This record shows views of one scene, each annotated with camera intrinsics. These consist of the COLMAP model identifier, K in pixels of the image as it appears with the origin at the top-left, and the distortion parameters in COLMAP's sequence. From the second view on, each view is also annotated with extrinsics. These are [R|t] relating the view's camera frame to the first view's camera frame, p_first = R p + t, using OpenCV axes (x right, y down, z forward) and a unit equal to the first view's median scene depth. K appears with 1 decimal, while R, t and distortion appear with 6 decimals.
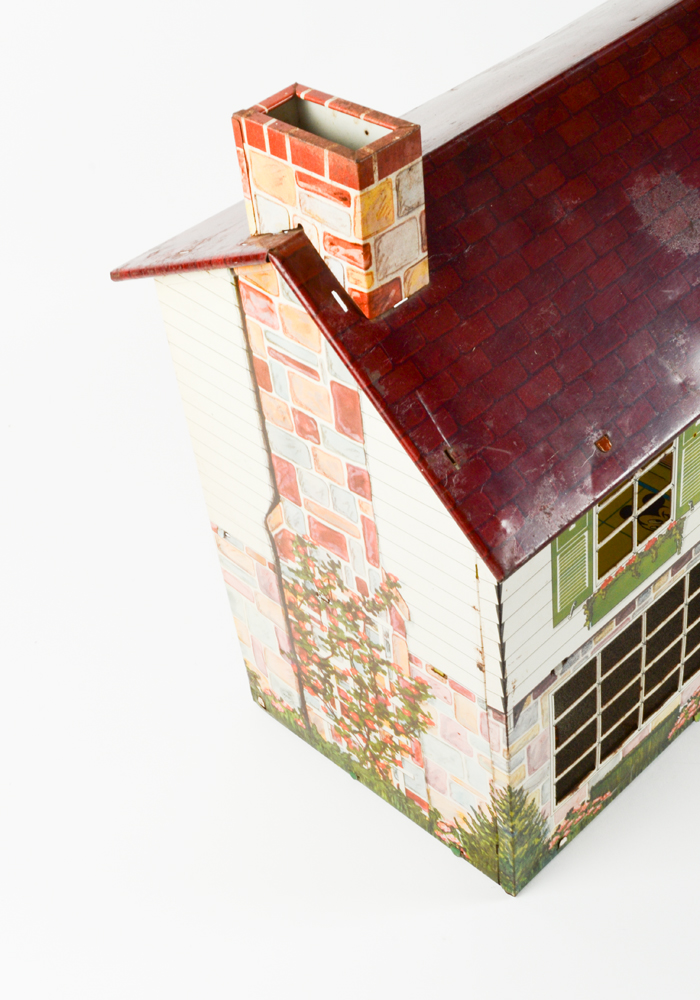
lens RADIAL K [[1528.8, 0, 352.6], [0, 1528.8, 507.9], [0, 0, 1]] dist [-0.015826, 0.000000]
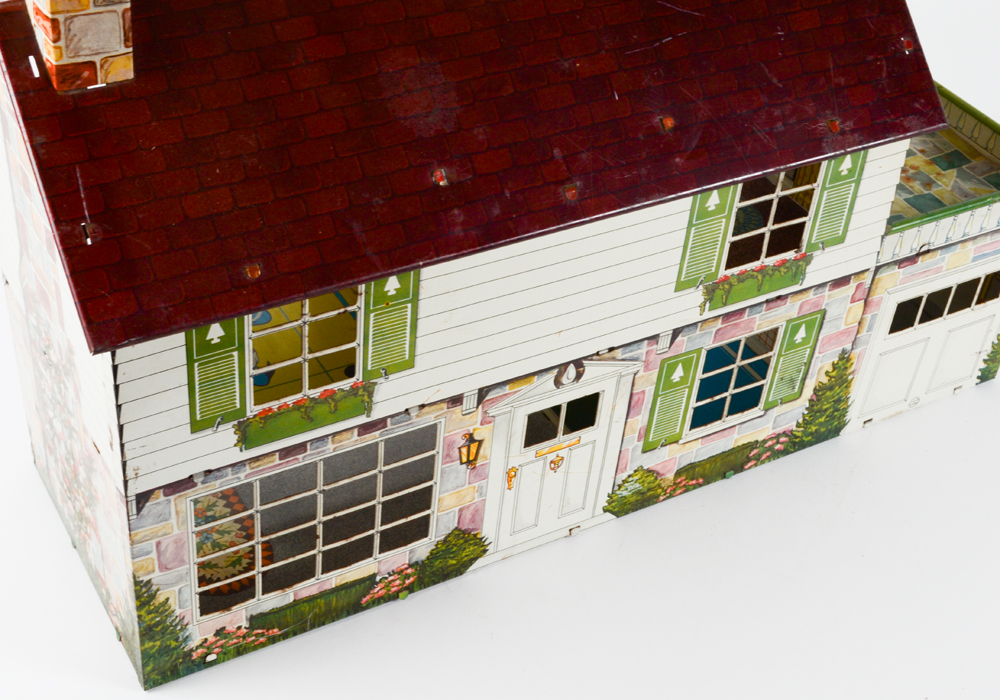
lens RADIAL K [[1528.8, 0, 498.1], [0, 1528.8, 341.0], [0, 0, 1]] dist [-0.015826, 0.000000]
pose [[0.949310, 0.294533, -0.109825, 0.416815], [-0.300936, 0.952495, -0.046805, 0.003065], [0.090822, 0.077483, 0.992848, -0.036550]]
